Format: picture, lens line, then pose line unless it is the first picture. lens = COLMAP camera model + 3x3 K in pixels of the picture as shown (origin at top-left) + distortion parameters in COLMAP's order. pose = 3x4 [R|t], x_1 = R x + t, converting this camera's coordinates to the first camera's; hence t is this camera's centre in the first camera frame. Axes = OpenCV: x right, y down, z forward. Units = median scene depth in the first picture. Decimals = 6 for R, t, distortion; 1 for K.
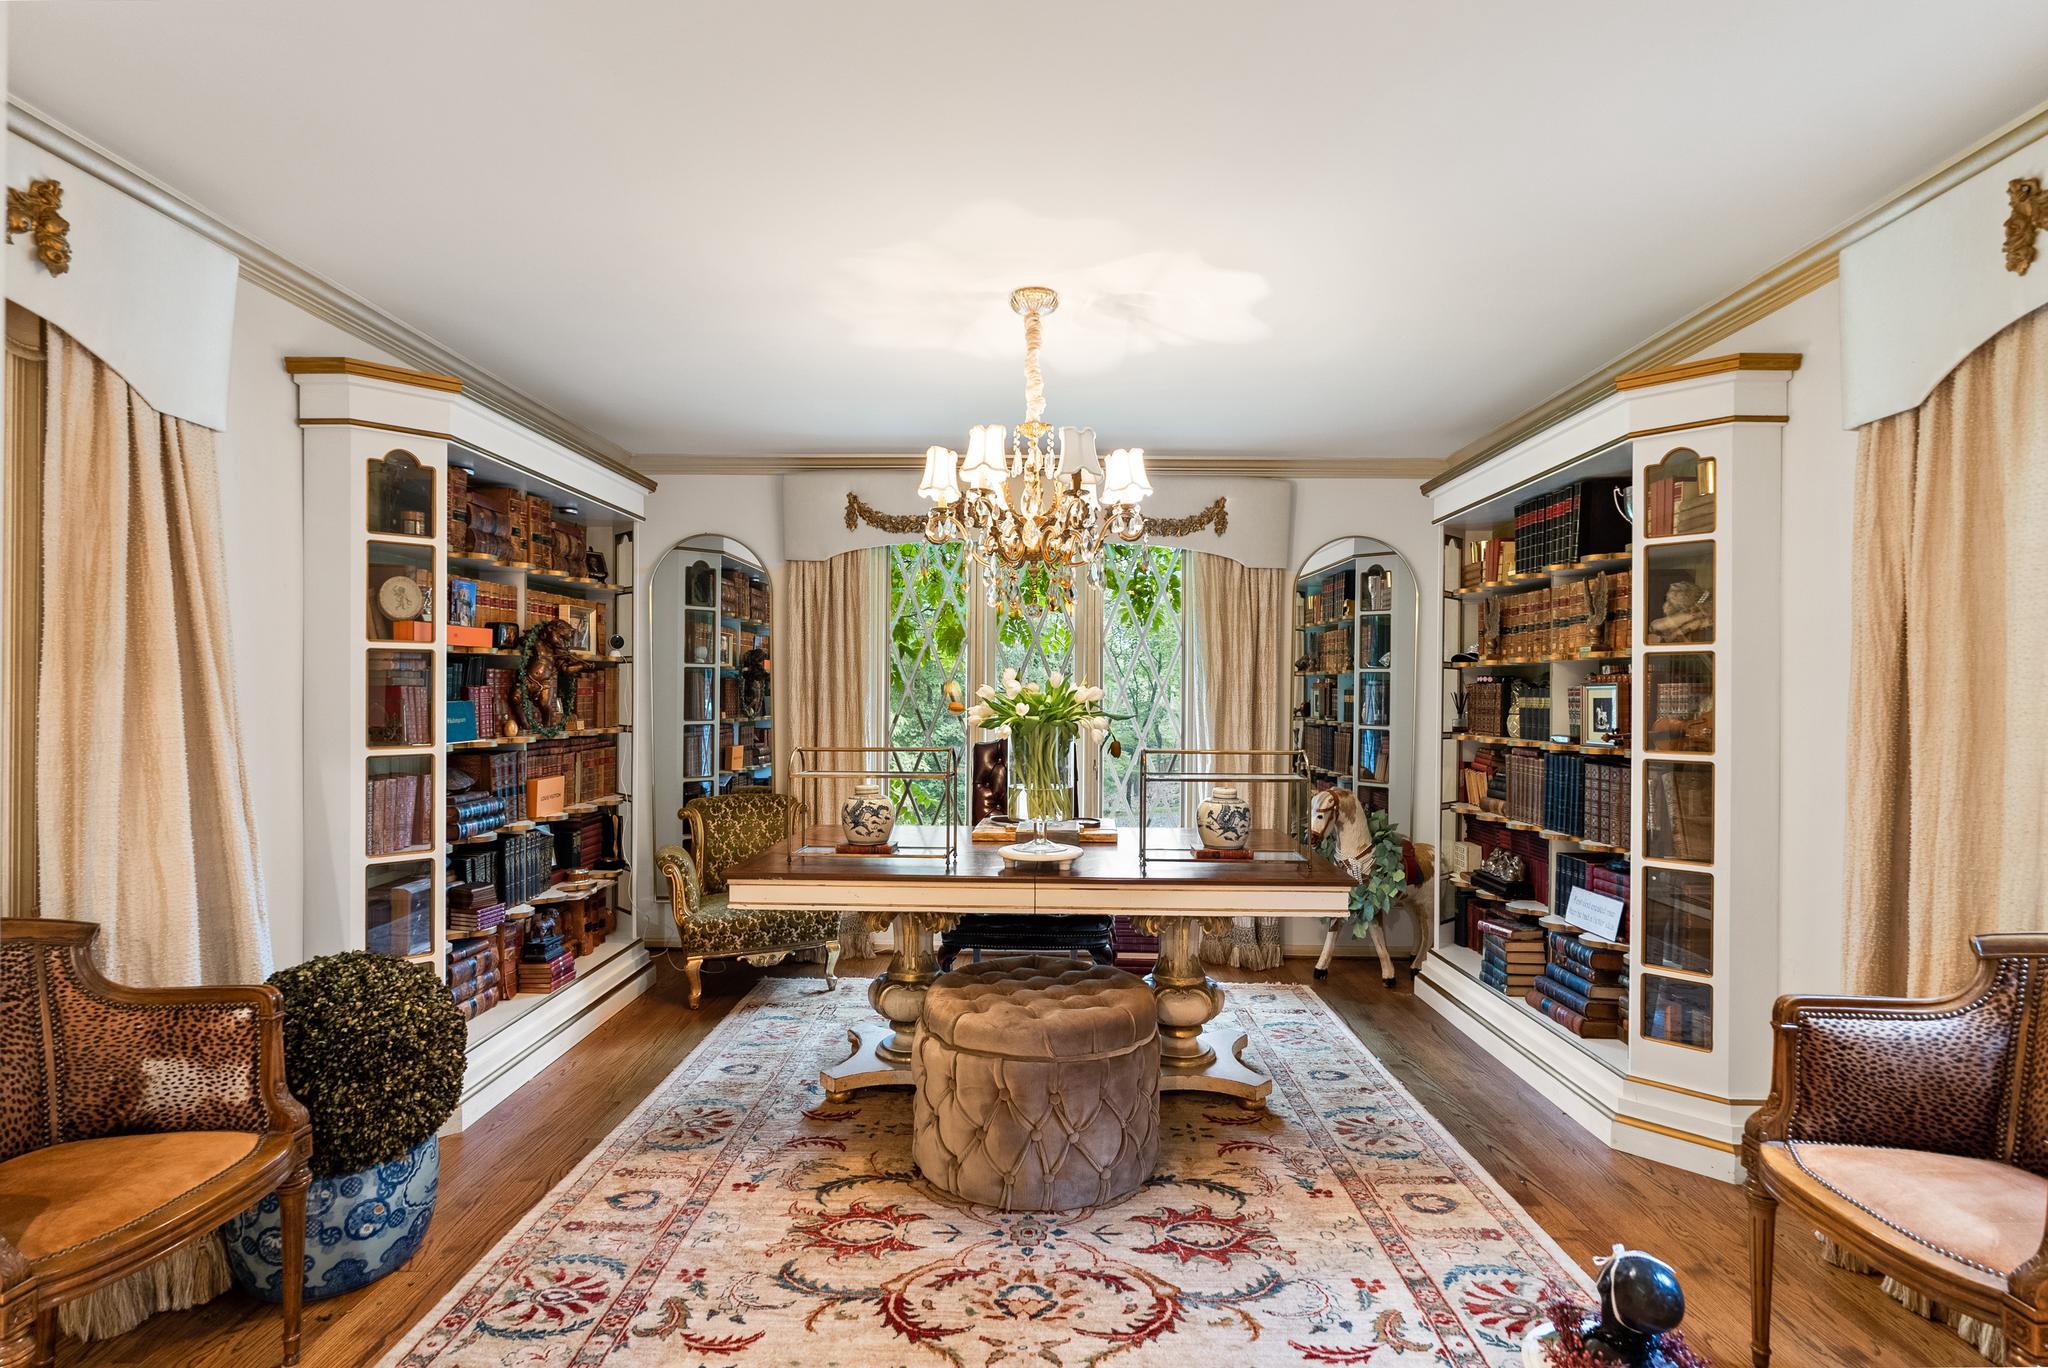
lens RADIAL K [[1060.4, 0, 1024.0], [0, 1060.4, 684.0], [0, 0, 1]] dist [0.000503, 0.000219]
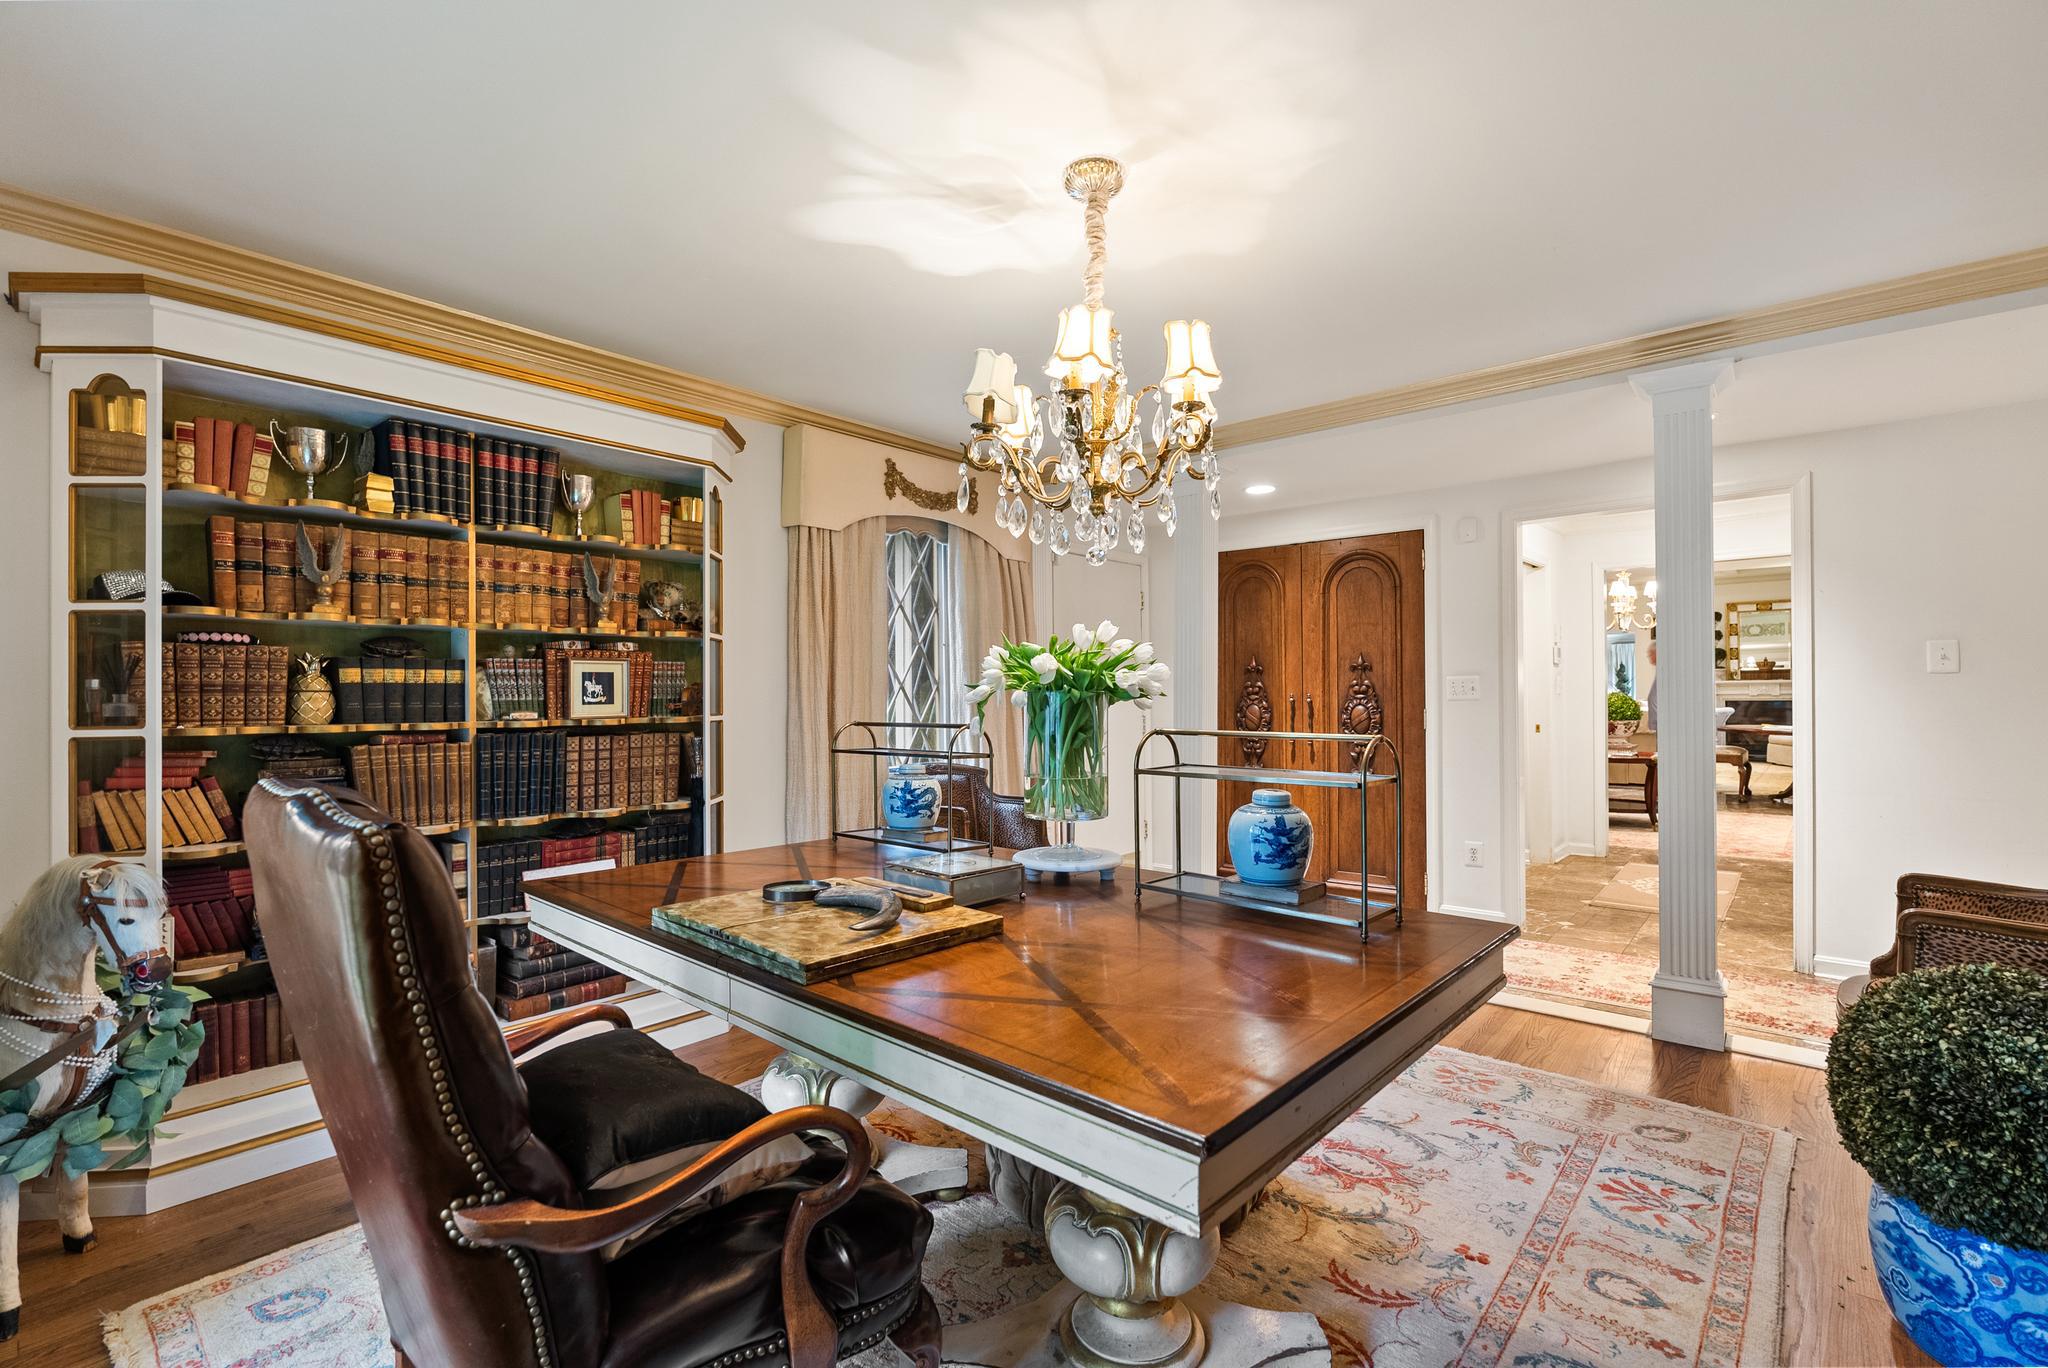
lens RADIAL K [[893.4, 0, 1024.0], [0, 893.4, 684.0], [0, 0, 1]] dist [0.000343, 0.000091]
pose [[-0.766699, 0.002153, 0.642004, -0.454757], [-0.008402, 0.999875, -0.013388, 0.043221], [-0.641952, -0.015659, -0.766585, 1.813008]]
